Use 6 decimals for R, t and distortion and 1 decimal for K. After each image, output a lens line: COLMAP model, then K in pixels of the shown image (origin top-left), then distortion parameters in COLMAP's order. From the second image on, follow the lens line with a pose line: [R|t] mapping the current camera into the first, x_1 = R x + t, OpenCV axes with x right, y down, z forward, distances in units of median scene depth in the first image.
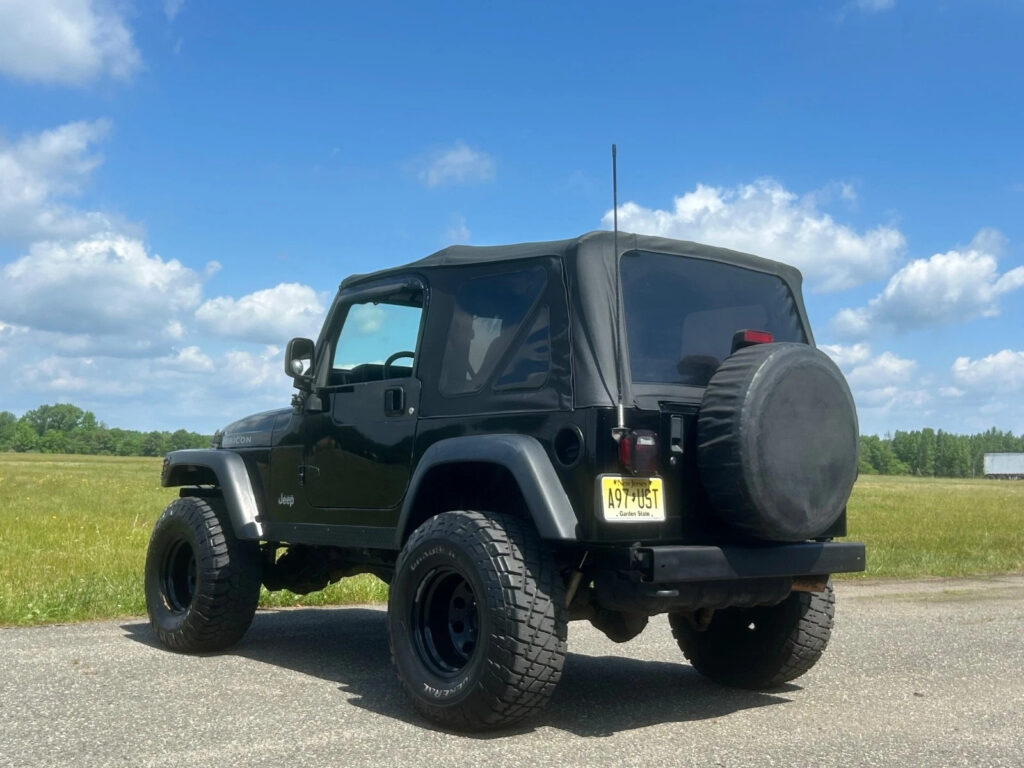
lens RADIAL K [[1220.7, 0, 512.0], [0, 1220.7, 384.0], [0, 0, 1]] dist [0.182694, -0.453830]
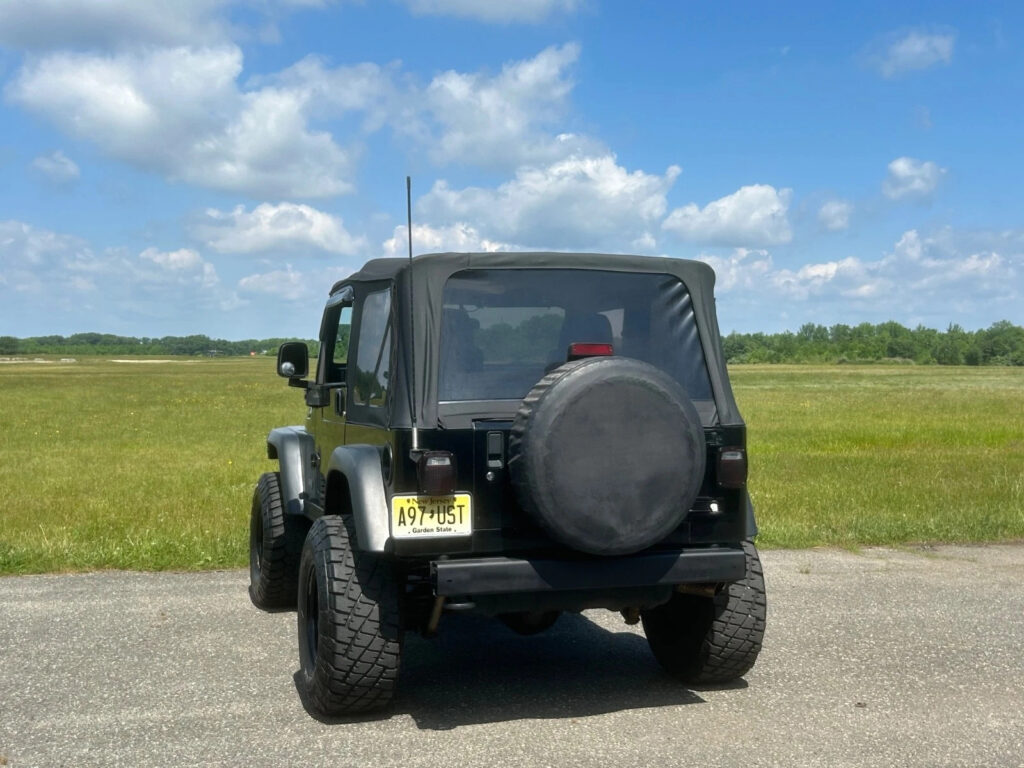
lens RADIAL K [[1205.9, 0, 502.0], [0, 1205.9, 384.9], [0, 0, 1]] dist [0.161487, -0.408611]
pose [[0.923126, -0.013651, -0.384254, 0.549385], [0.044433, 0.996462, 0.071344, -0.088917], [0.381921, -0.082934, 0.920466, 0.072759]]
